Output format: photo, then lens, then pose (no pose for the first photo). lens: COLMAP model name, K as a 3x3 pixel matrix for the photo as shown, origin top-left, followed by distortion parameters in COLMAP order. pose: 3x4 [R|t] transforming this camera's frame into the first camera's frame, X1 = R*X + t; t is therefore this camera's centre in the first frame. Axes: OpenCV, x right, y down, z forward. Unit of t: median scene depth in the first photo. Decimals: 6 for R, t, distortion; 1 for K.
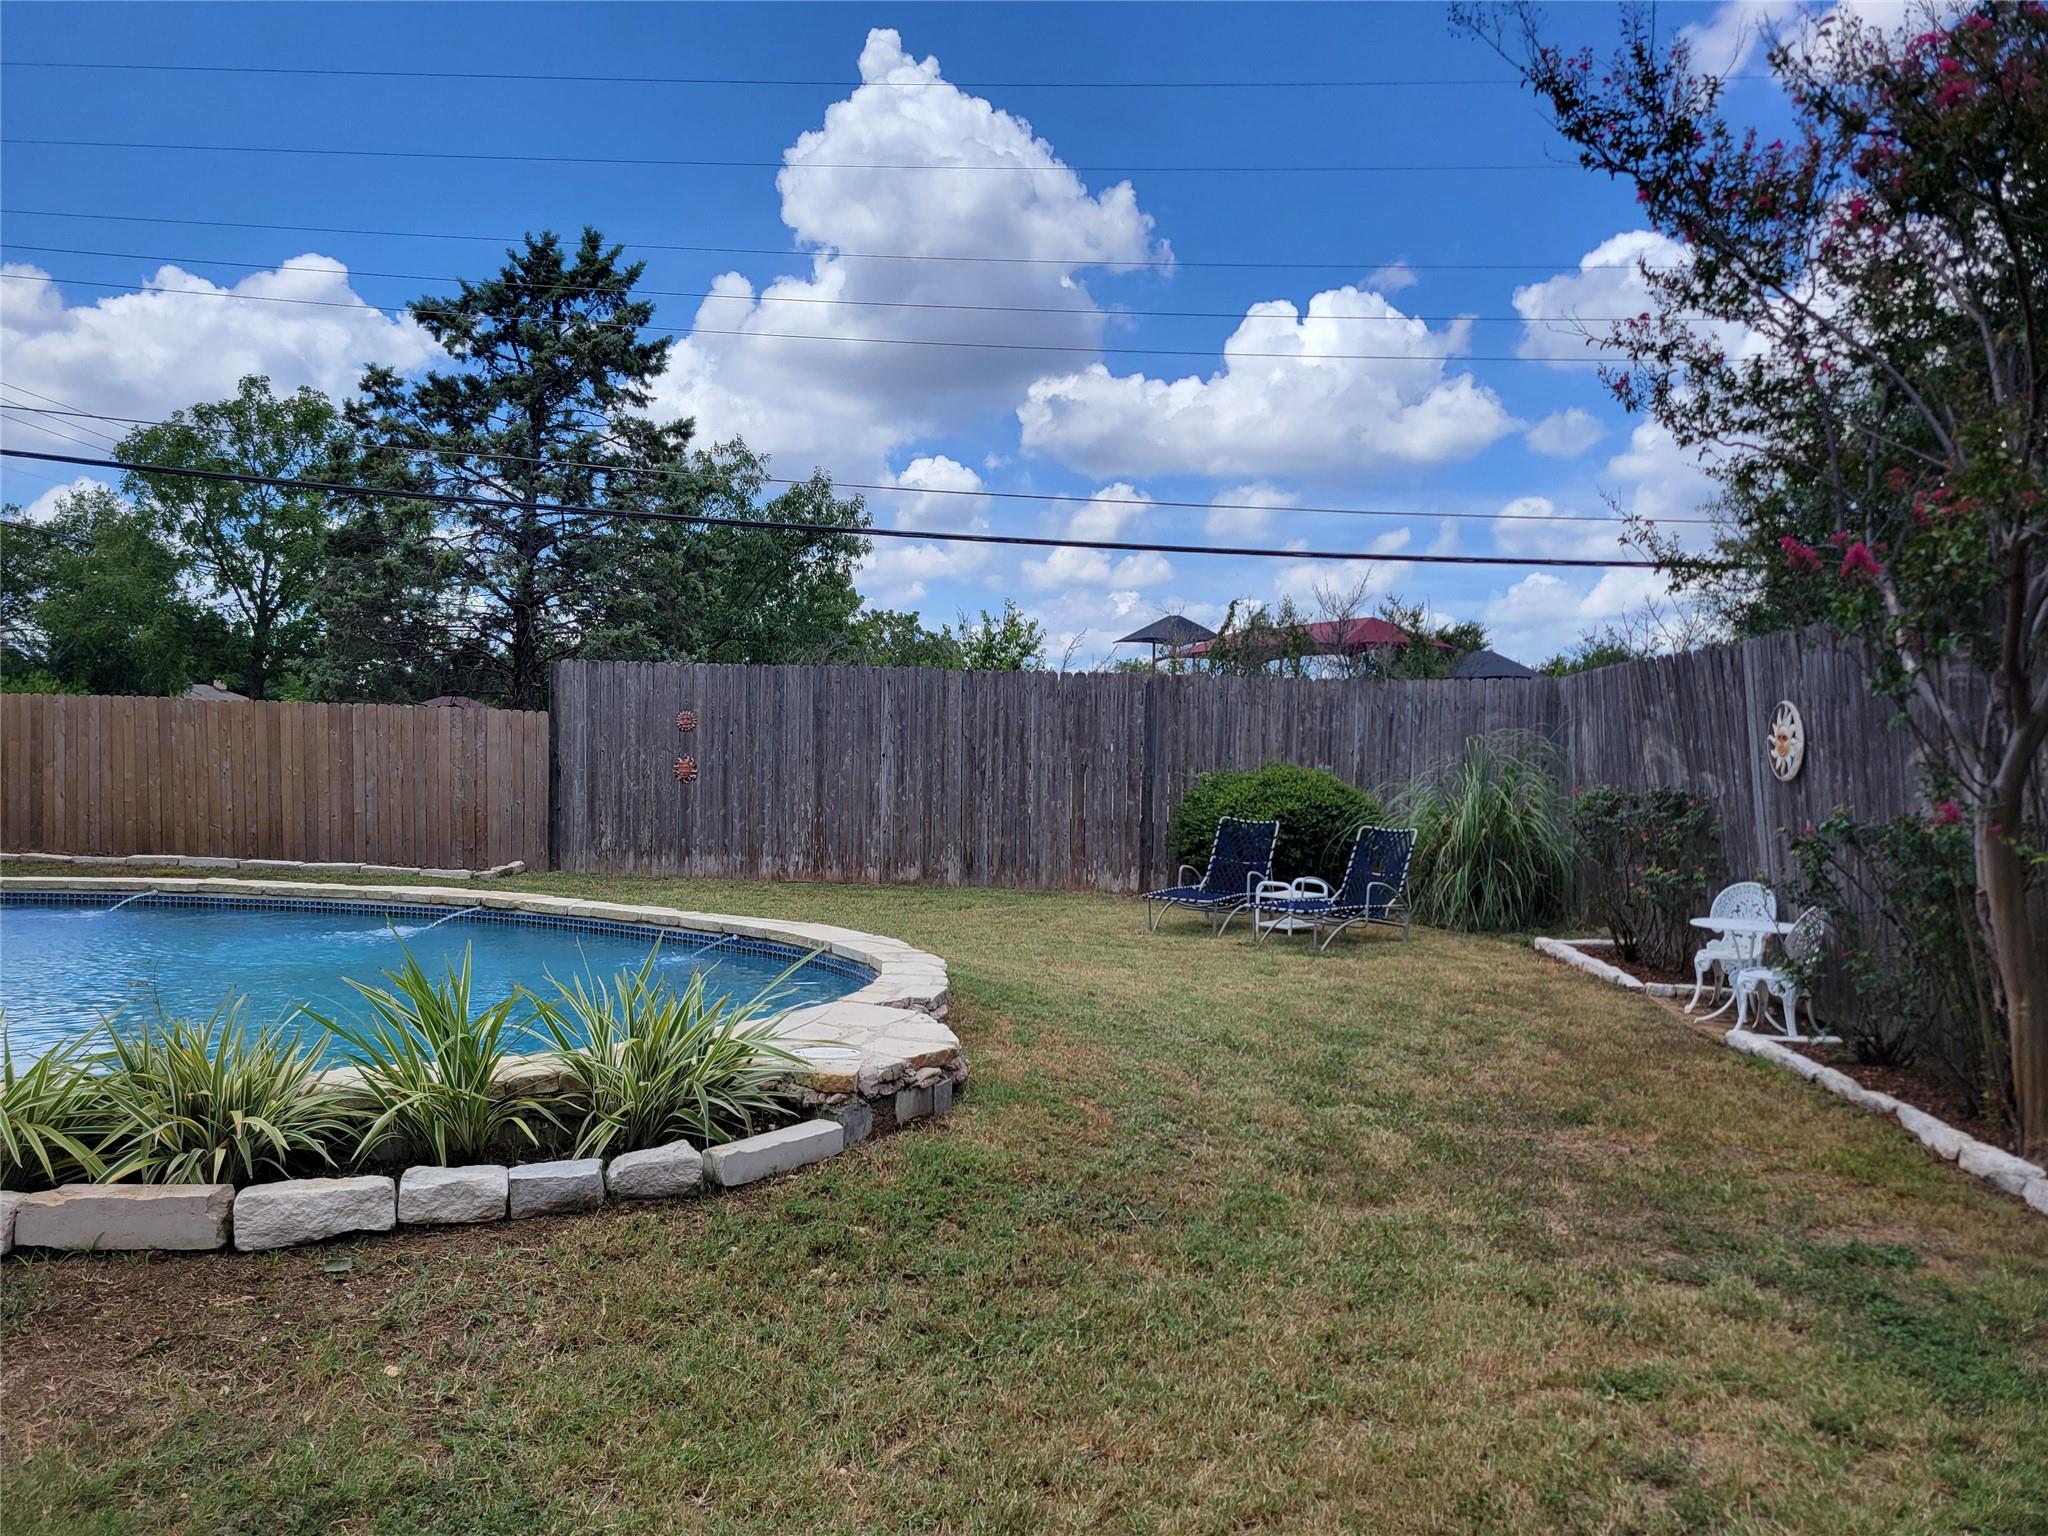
lens RADIAL K [[1550.2, 0, 1023.8], [0, 1550.2, 764.4], [0, 0, 1]] dist [0.035217, -0.011403]
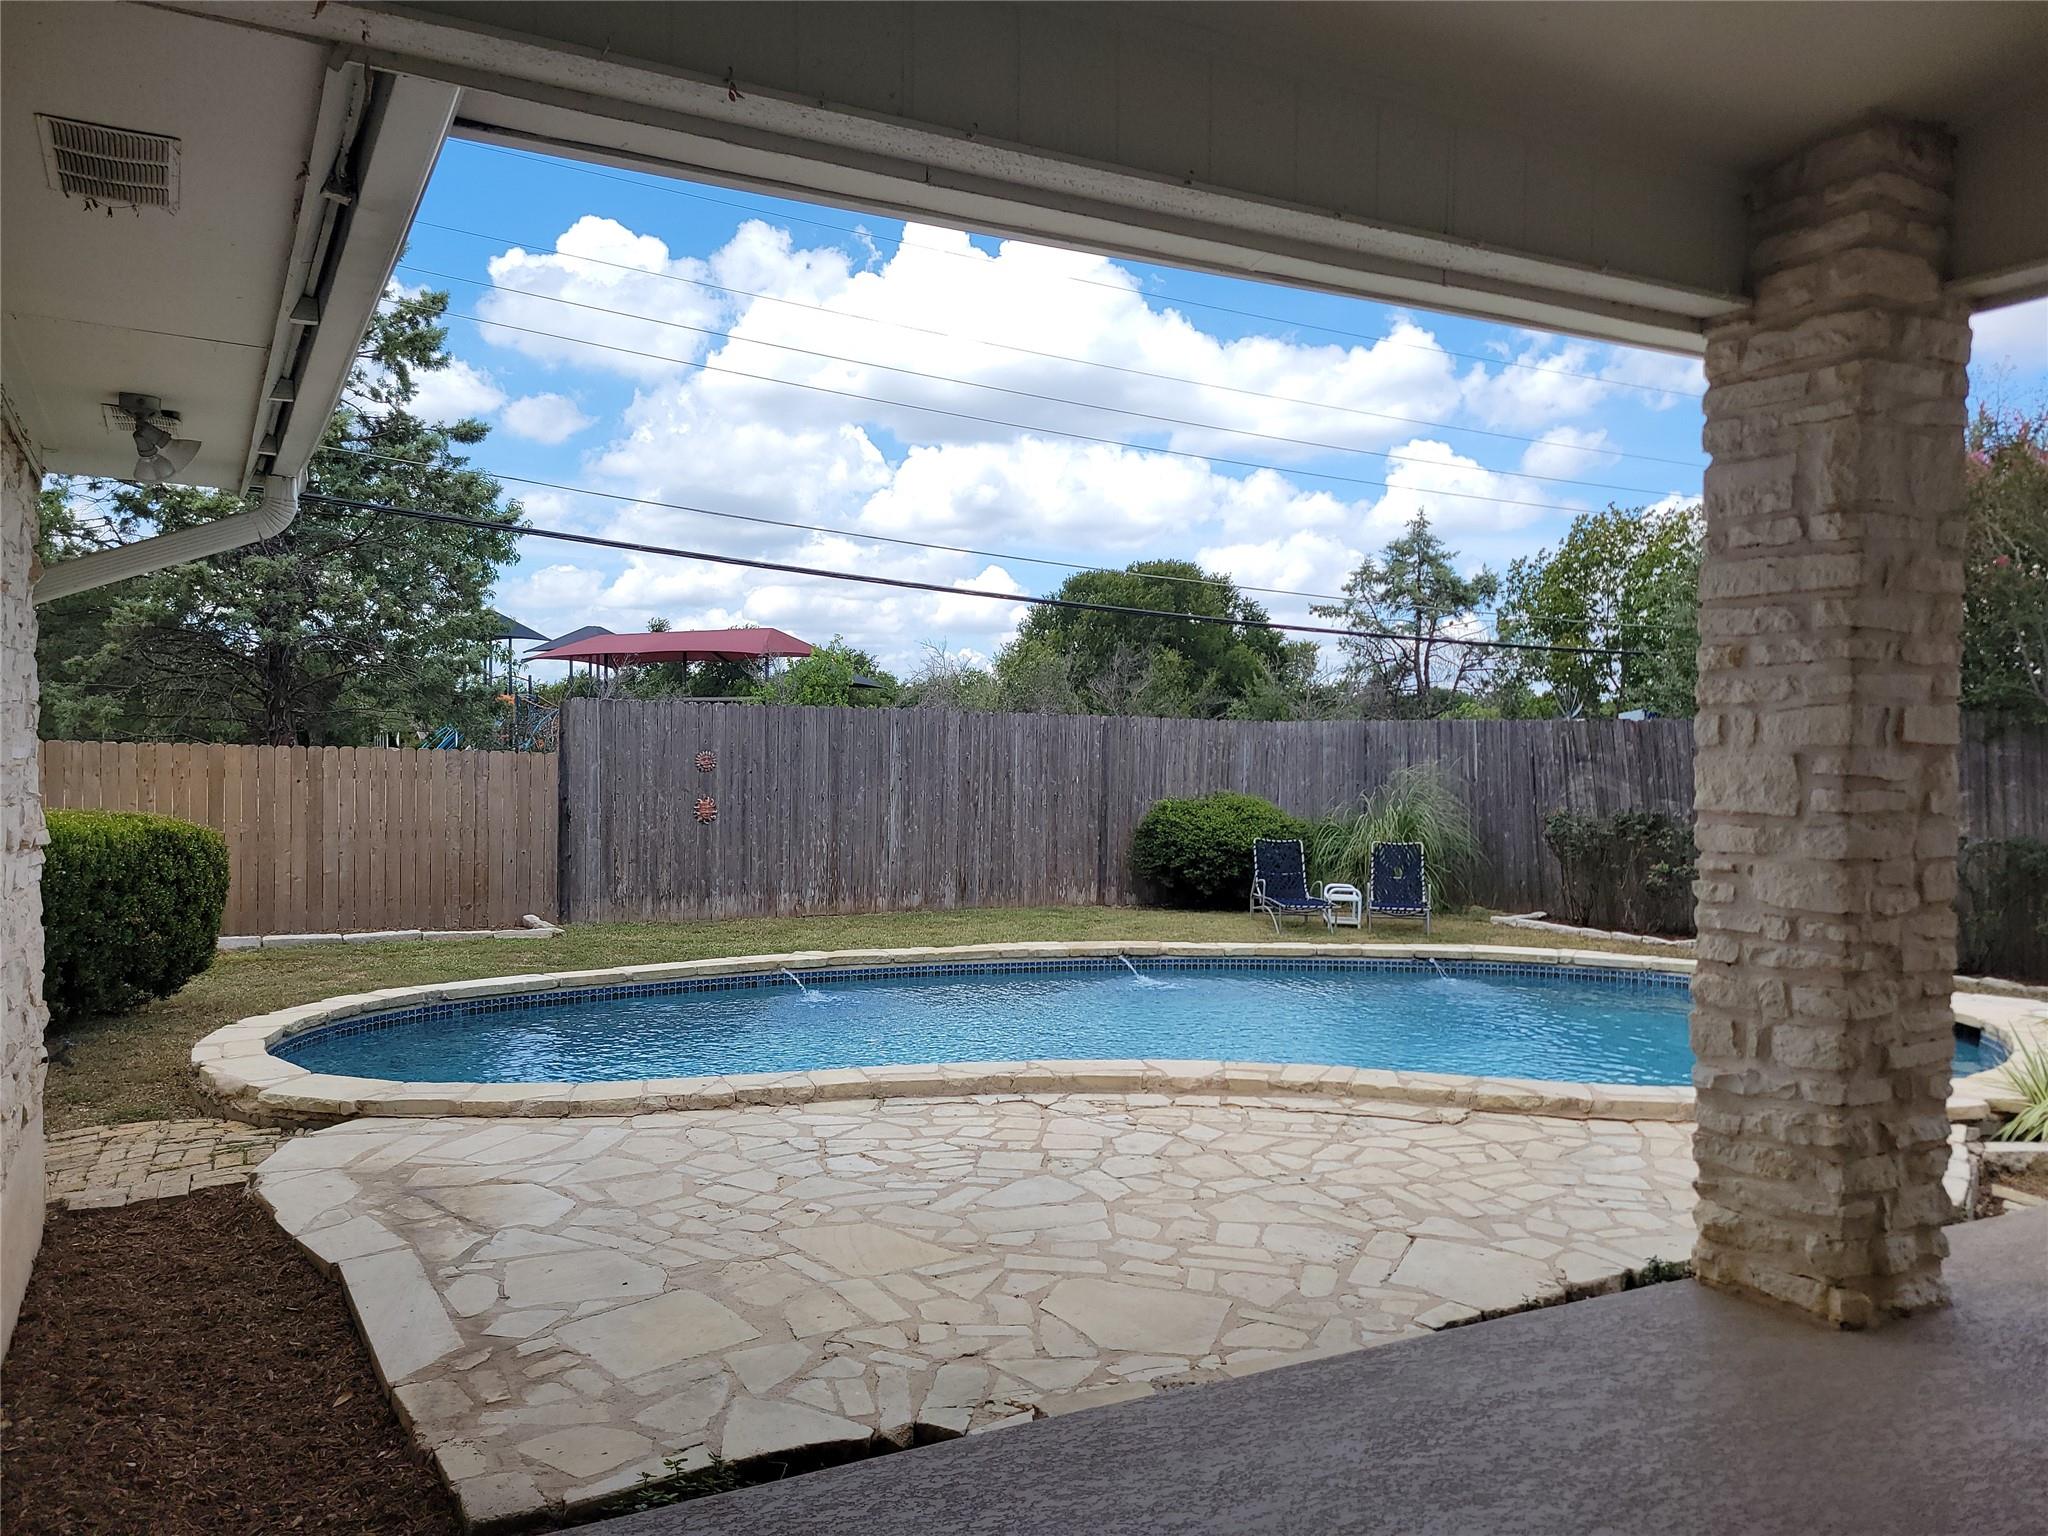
lens RADIAL K [[1550.2, 0, 1024.8], [0, 1550.2, 762.9], [0, 0, 1]] dist [0.035217, -0.011403]
pose [[0.813135, -0.015886, 0.581859, -0.627451], [0.011284, 0.999870, 0.011529, -0.035822], [-0.581966, -0.002809, 0.813208, 0.080495]]
